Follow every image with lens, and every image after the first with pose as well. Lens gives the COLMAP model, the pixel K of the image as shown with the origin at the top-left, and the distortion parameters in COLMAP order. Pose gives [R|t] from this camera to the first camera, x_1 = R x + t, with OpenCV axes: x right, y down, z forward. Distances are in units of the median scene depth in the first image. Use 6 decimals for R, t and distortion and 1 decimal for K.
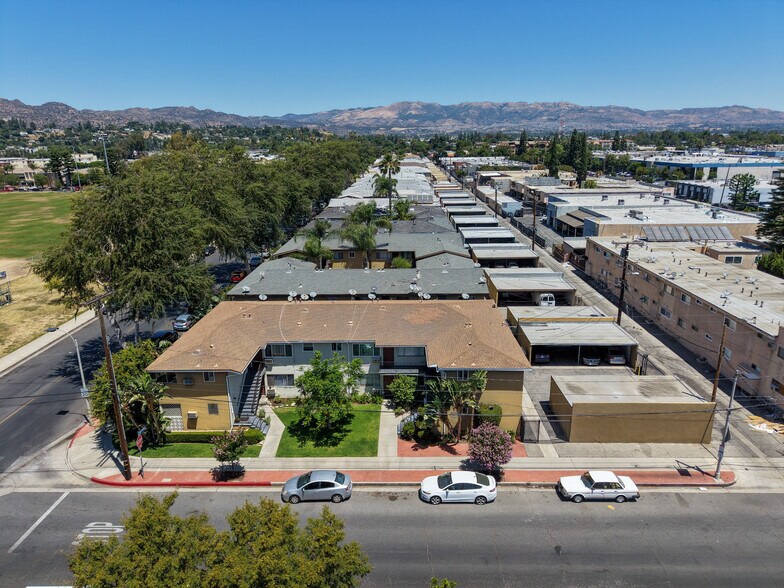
lens RADIAL K [[525.4, 0, 390.4], [0, 525.4, 291.5], [0, 0, 1]] dist [0.026760, -0.025378]
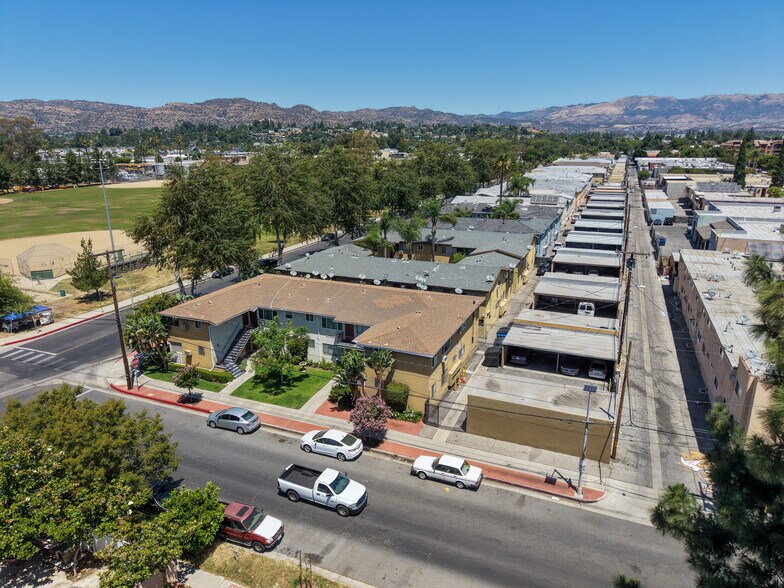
lens RADIAL K [[525.4, 0, 390.4], [0, 525.4, 291.5], [0, 0, 1]] dist [0.026760, -0.025378]
pose [[0.926906, 0.109301, -0.359025, 0.513453], [-0.108015, 0.993867, 0.023704, 0.000283], [0.359414, 0.016809, 0.933027, -0.027245]]
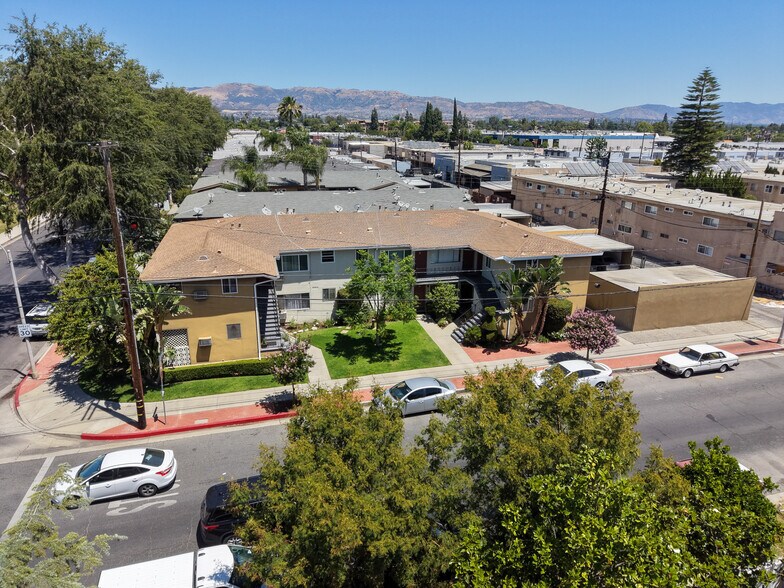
lens RADIAL K [[525.4, 0, 390.4], [0, 525.4, 291.5], [0, 0, 1]] dist [0.026760, -0.025378]
pose [[0.955692, -0.065676, 0.286948, -0.324302], [0.058731, 0.997736, 0.032753, 0.149600], [-0.288449, -0.014449, 0.957386, 0.208175]]
